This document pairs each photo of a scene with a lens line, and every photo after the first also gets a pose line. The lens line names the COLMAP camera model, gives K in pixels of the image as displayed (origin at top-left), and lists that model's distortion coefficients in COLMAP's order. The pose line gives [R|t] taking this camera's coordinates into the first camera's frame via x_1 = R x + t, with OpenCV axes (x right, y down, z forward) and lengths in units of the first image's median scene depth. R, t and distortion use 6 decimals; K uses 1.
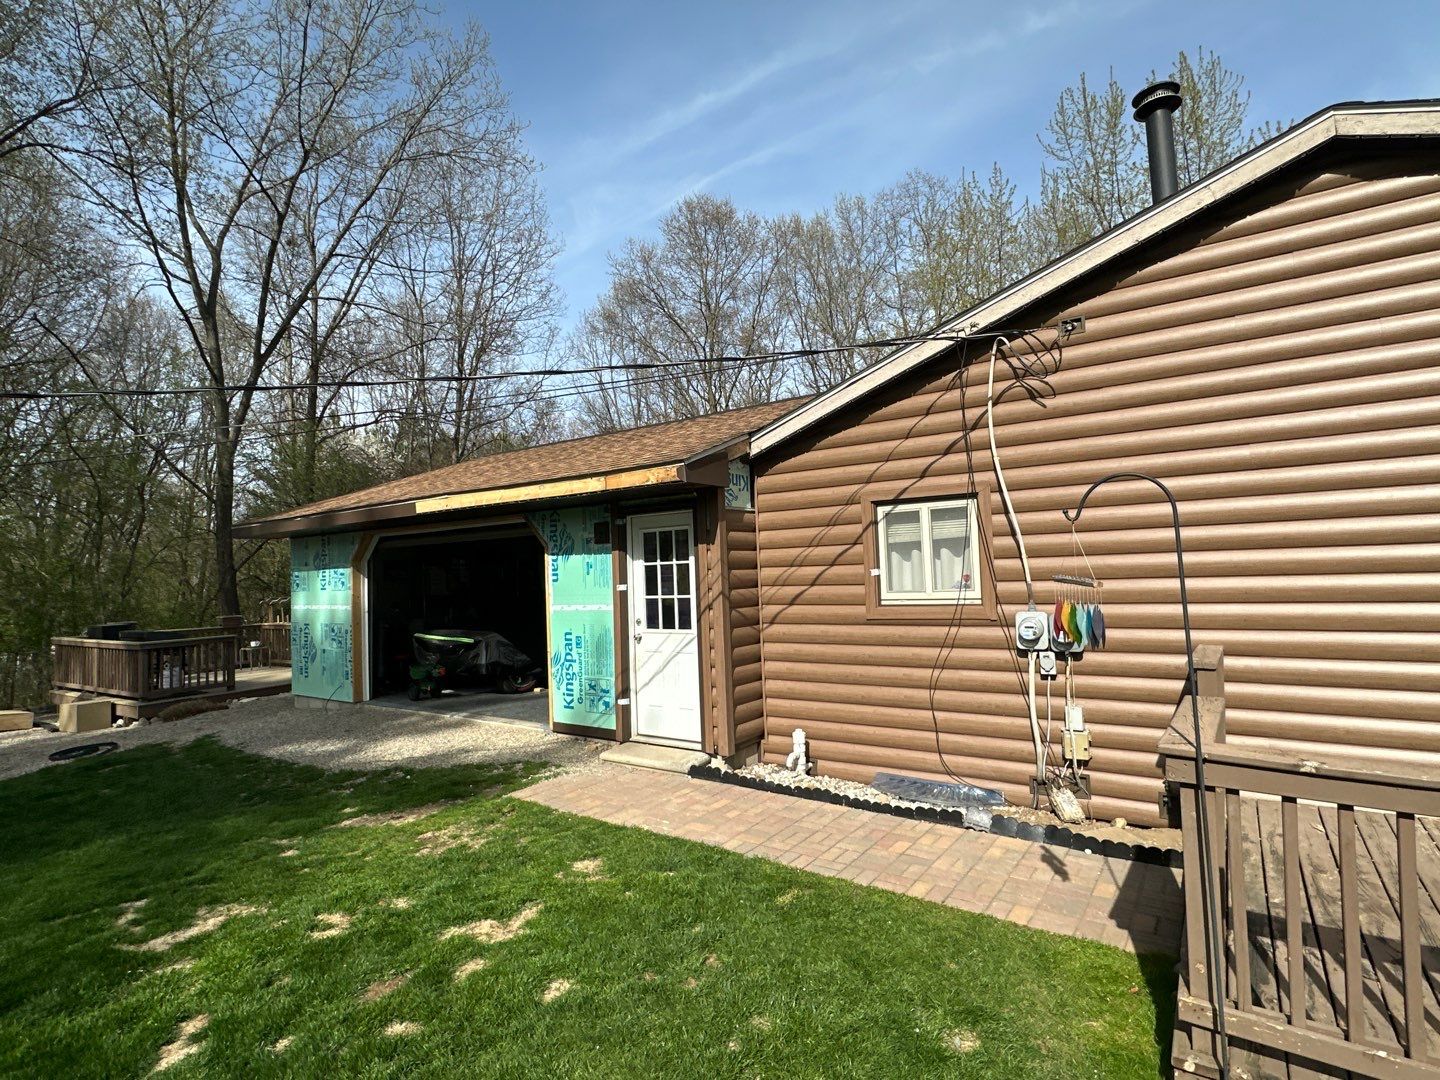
lens RADIAL K [[742.1, 0, 720.5], [0, 742.1, 540.2], [0, 0, 1]] dist [-0.001099, -0.000739]
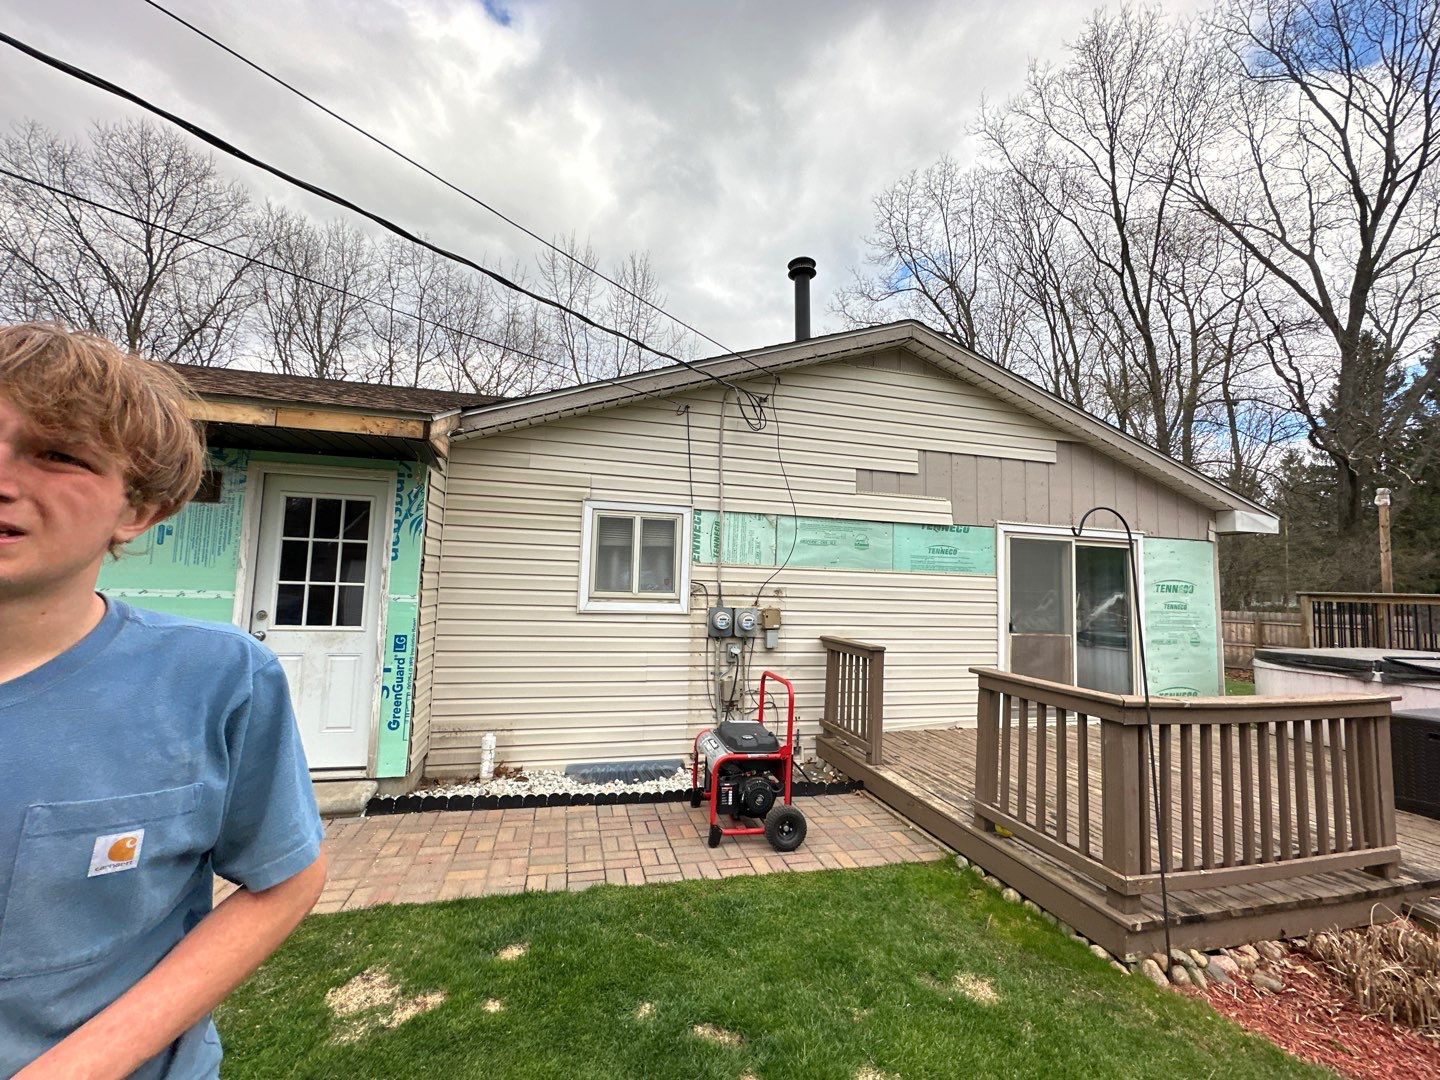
lens RADIAL K [[571.6, 0, 724.1], [0, 571.6, 536.7], [0, 0, 1]] dist [-0.004362, 0.000799]
pose [[0.638784, 0.117995, 0.760285, -0.258138], [-0.088874, 0.992871, -0.079420, 0.037454], [-0.764236, -0.016837, 0.644717, 0.291905]]
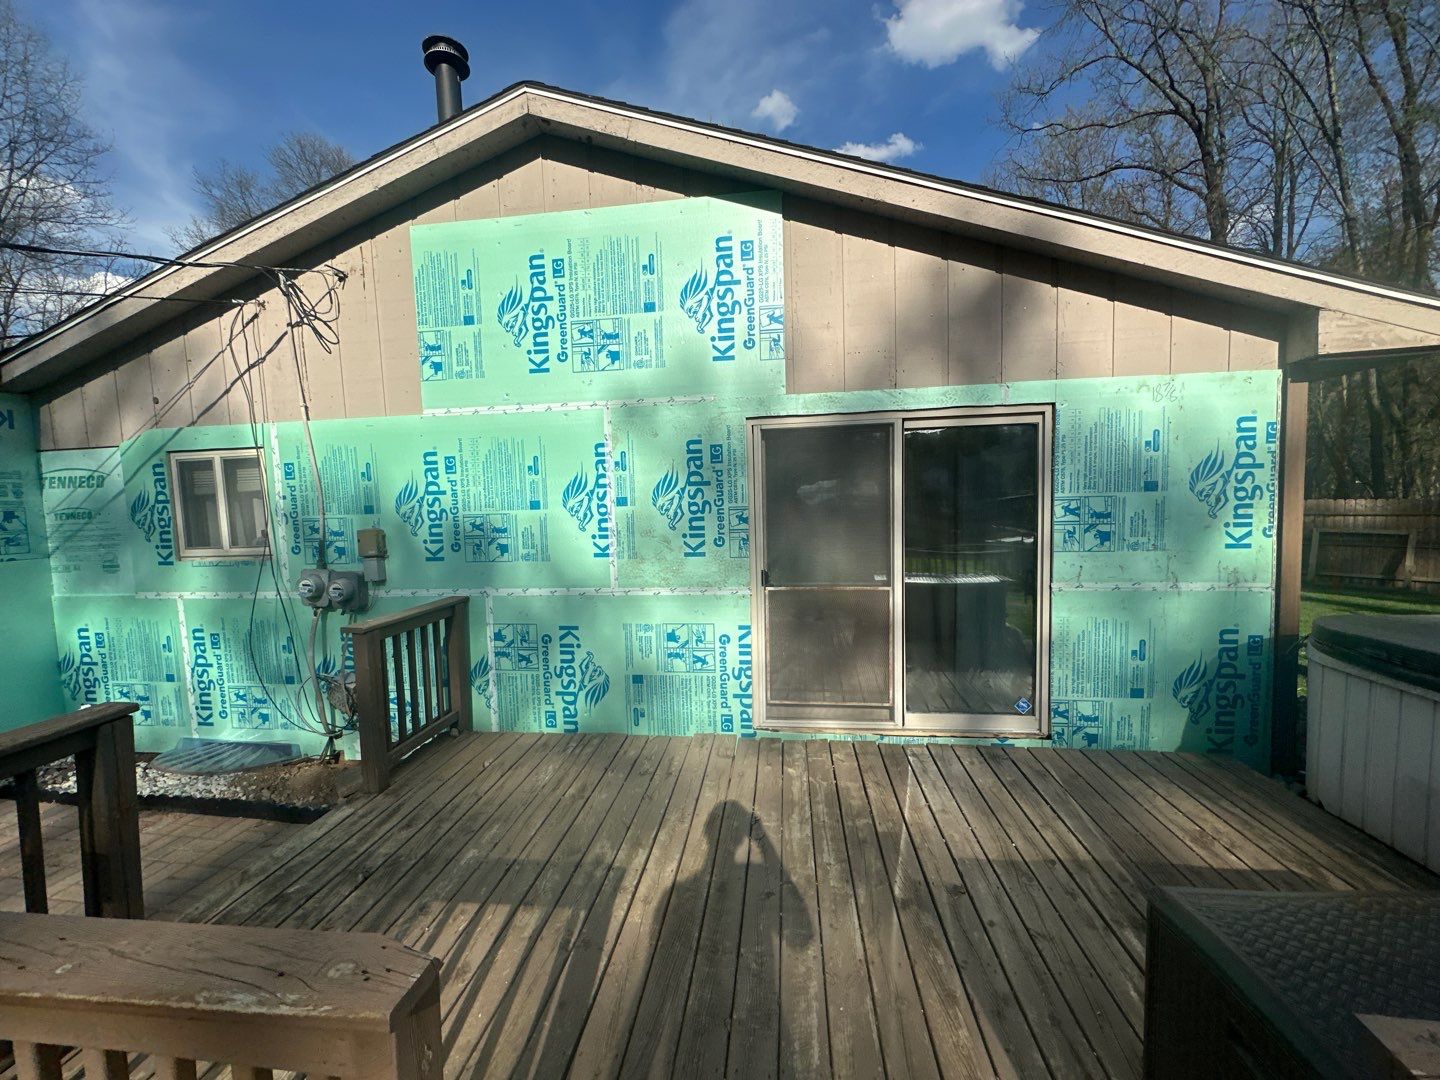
lens RADIAL K [[571.6, 0, 719.3], [0, 571.6, 541.5], [0, 0, 1]] dist [-0.004362, 0.000799]
pose [[0.886986, -0.028496, 0.460916, 0.424258], [-0.020177, 0.994750, 0.100329, -0.019944], [-0.461355, -0.098291, 0.881754, 0.066184]]
